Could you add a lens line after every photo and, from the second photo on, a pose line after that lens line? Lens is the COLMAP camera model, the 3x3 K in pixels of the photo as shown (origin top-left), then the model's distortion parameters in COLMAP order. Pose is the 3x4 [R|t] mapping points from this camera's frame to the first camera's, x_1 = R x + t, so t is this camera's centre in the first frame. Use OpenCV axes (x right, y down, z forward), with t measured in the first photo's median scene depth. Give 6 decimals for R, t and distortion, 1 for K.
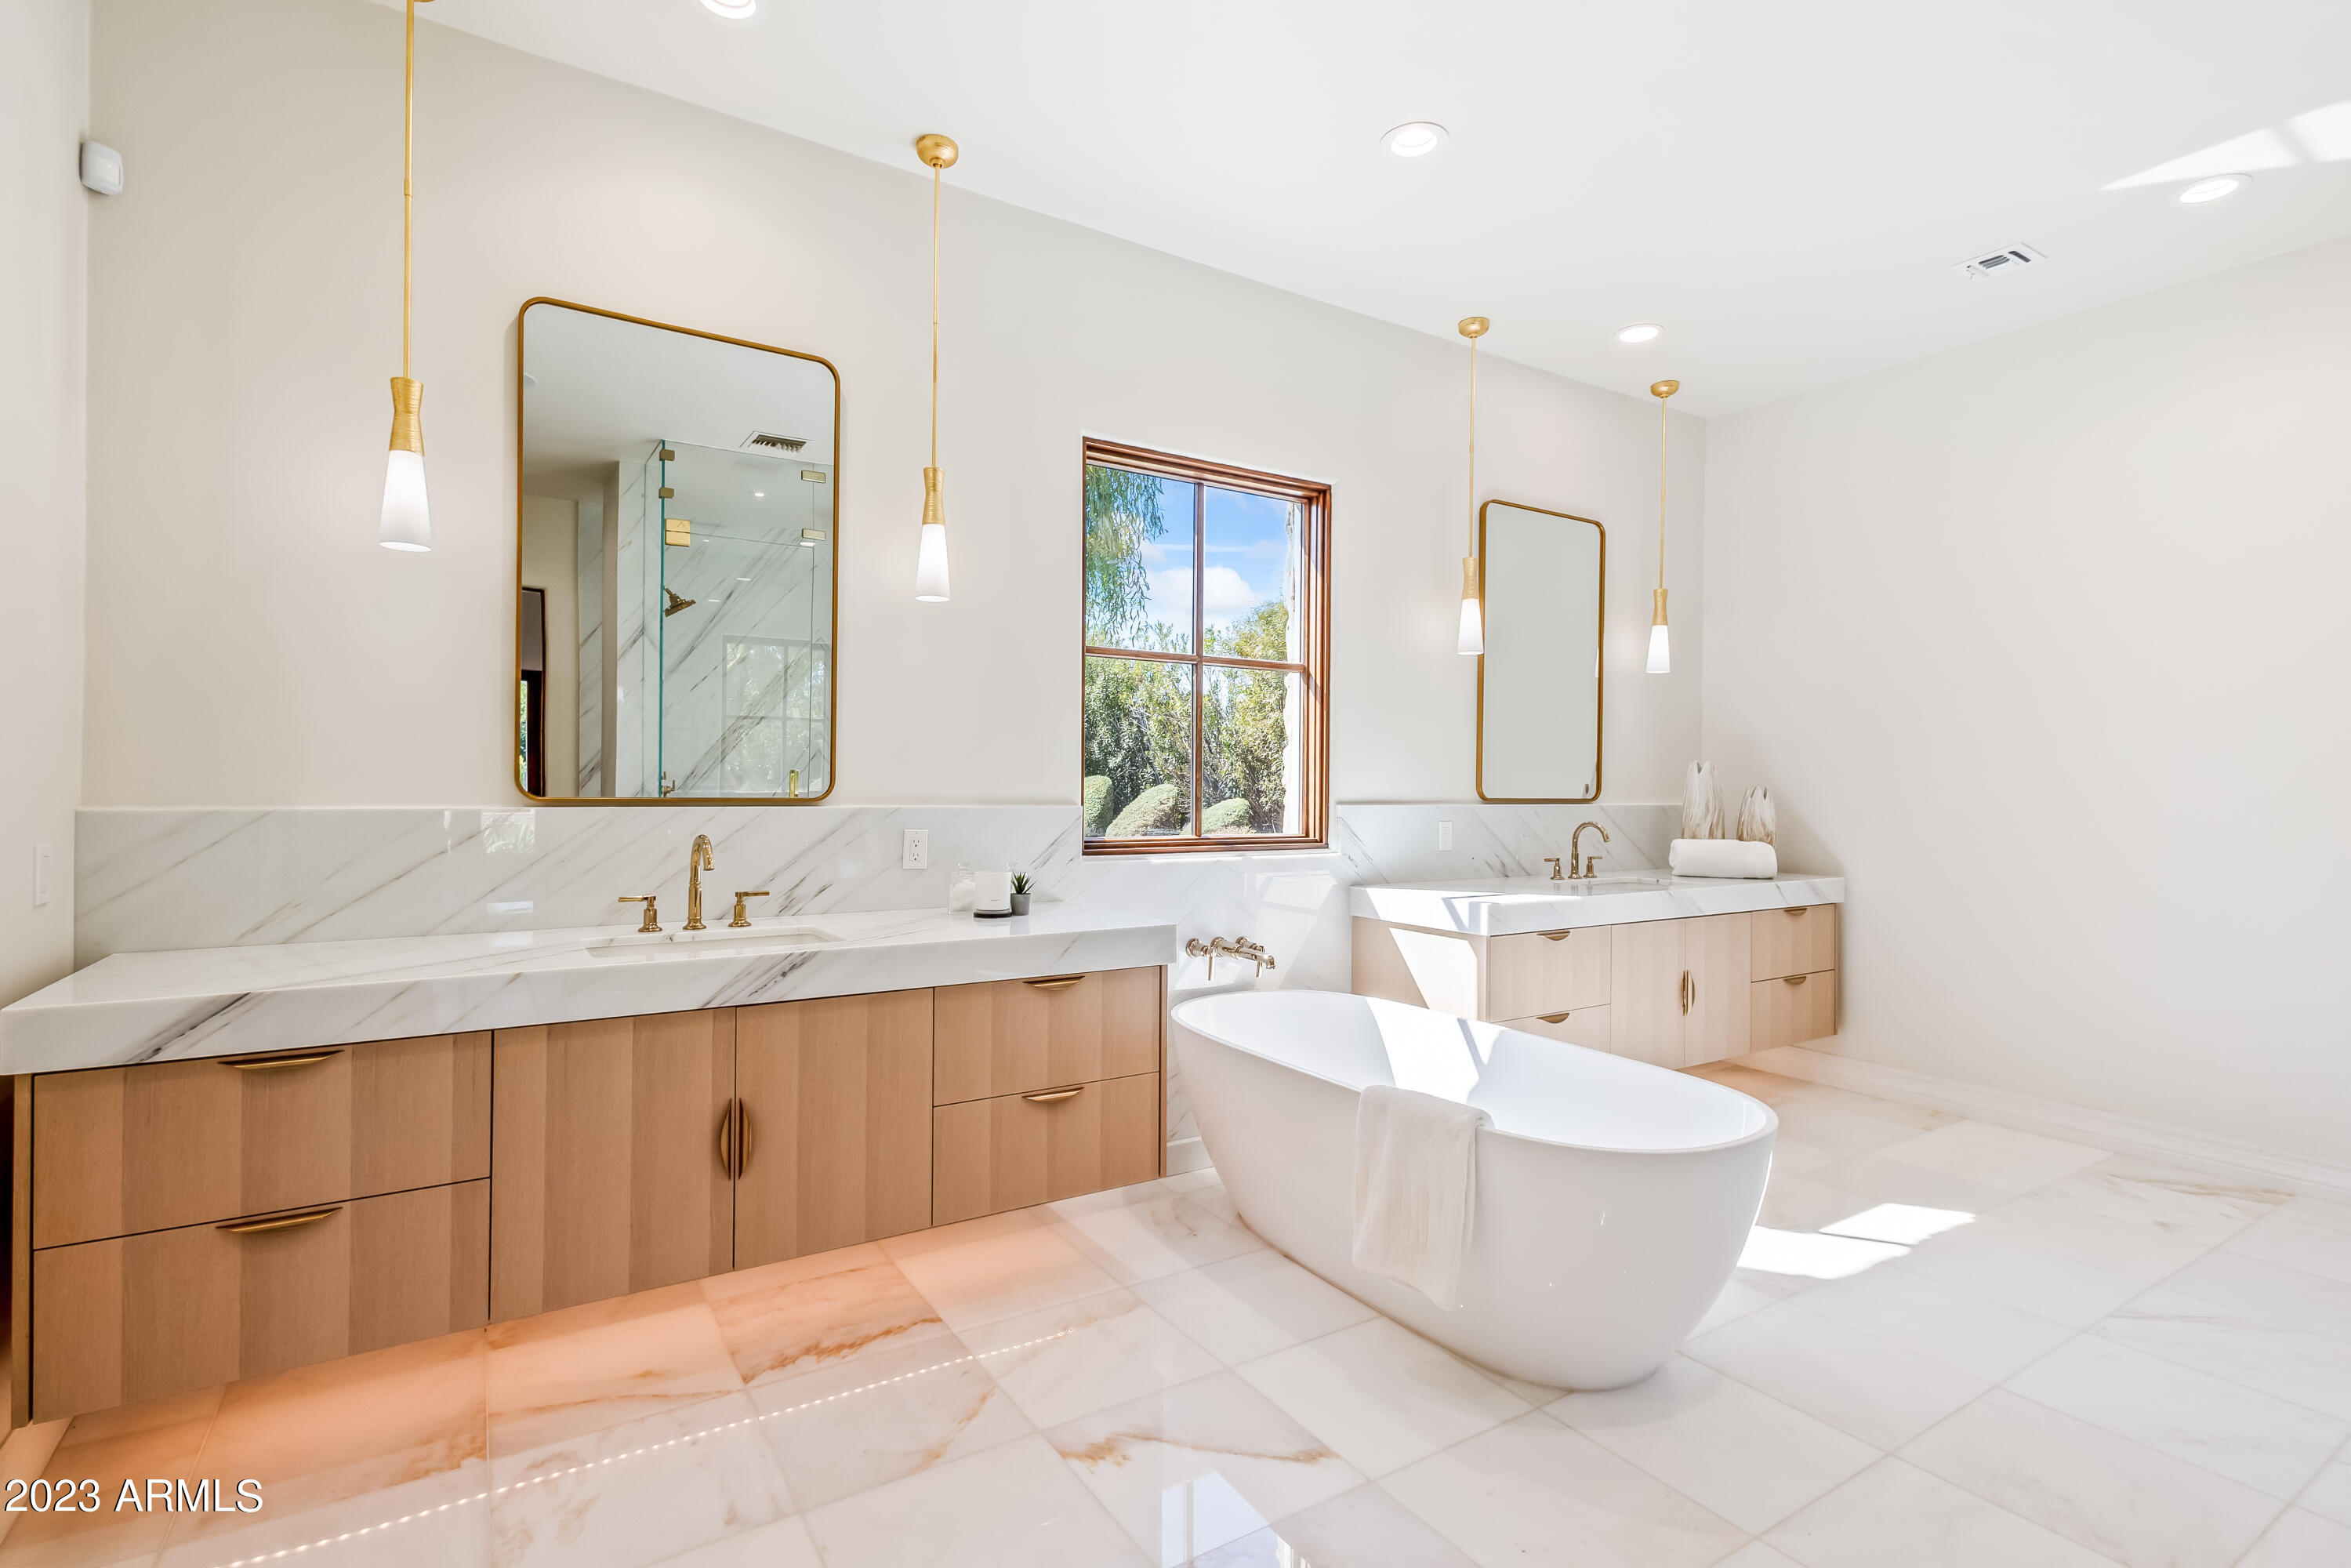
lens RADIAL K [[1095.2, 0, 1178.5], [0, 1095.2, 785.5], [0, 0, 1]] dist [0.011720, -0.000899]
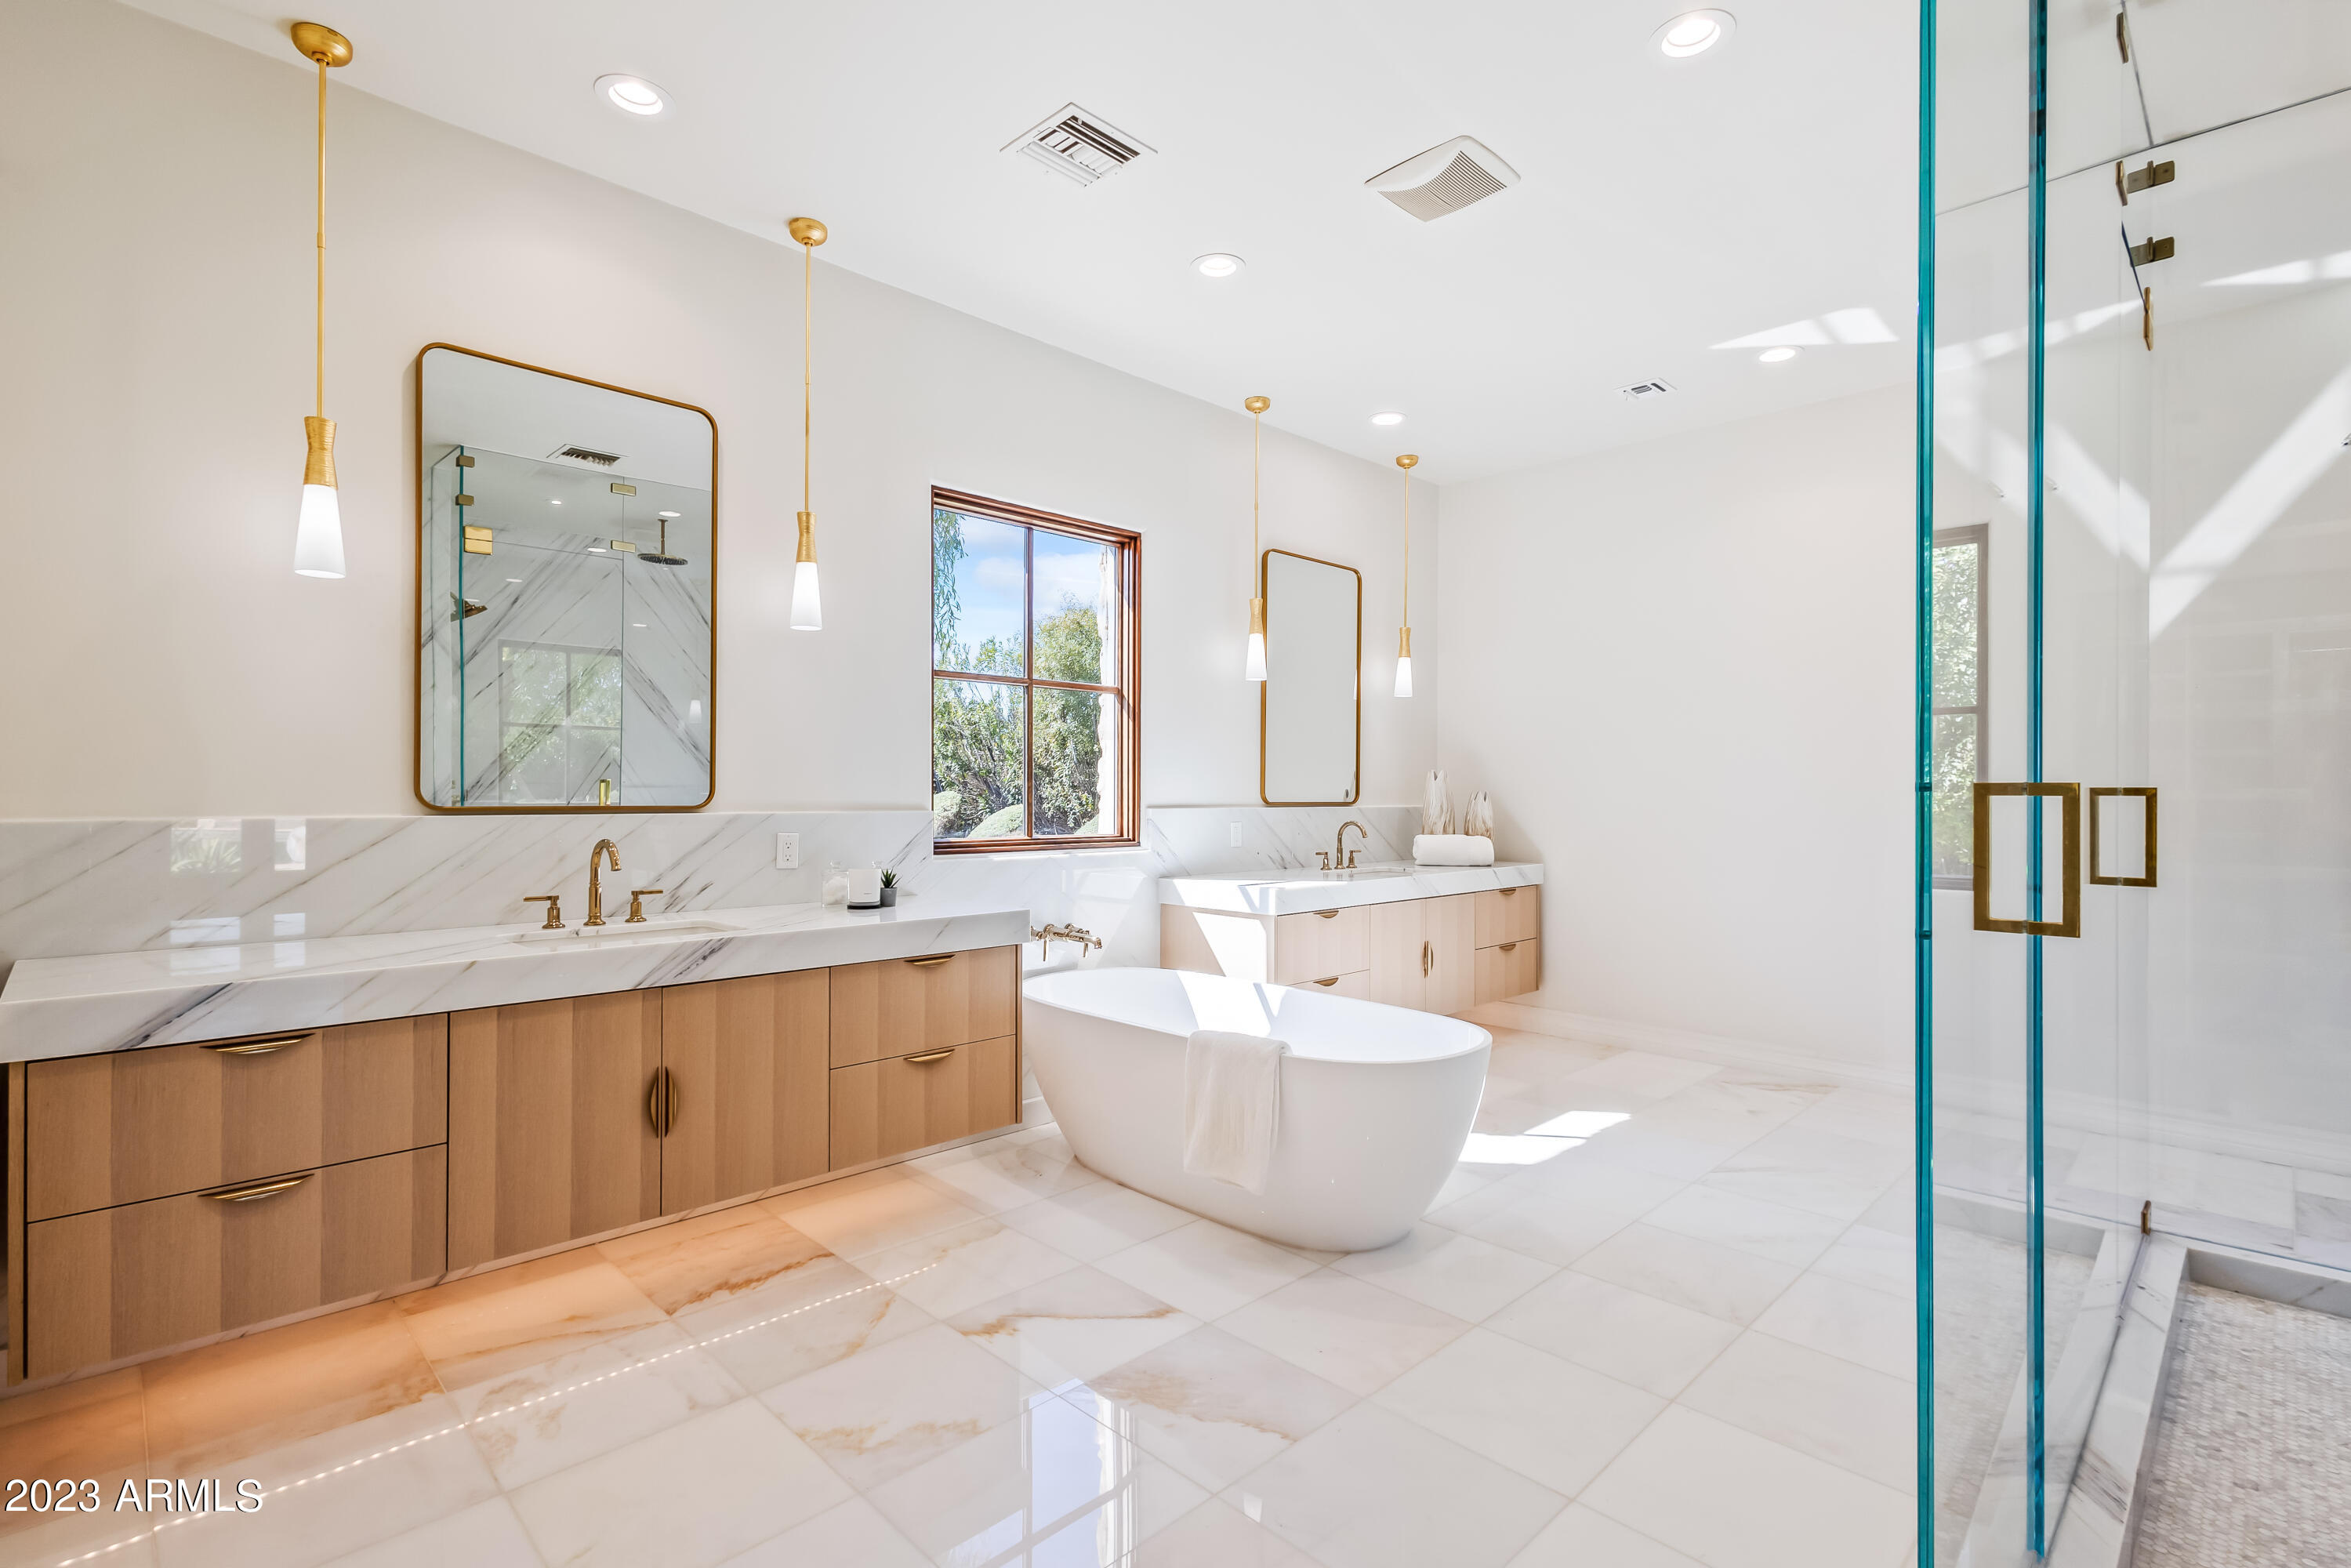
lens RADIAL K [[1081.6, 0, 1177.5], [0, 1081.6, 793.7], [0, 0, 1]] dist [0.011404, -0.000299]
pose [[0.977769, -0.005354, 0.209615, -0.085869], [0.005046, 0.999985, 0.002000, -0.000475], [-0.209623, -0.000898, 0.977782, -0.170827]]
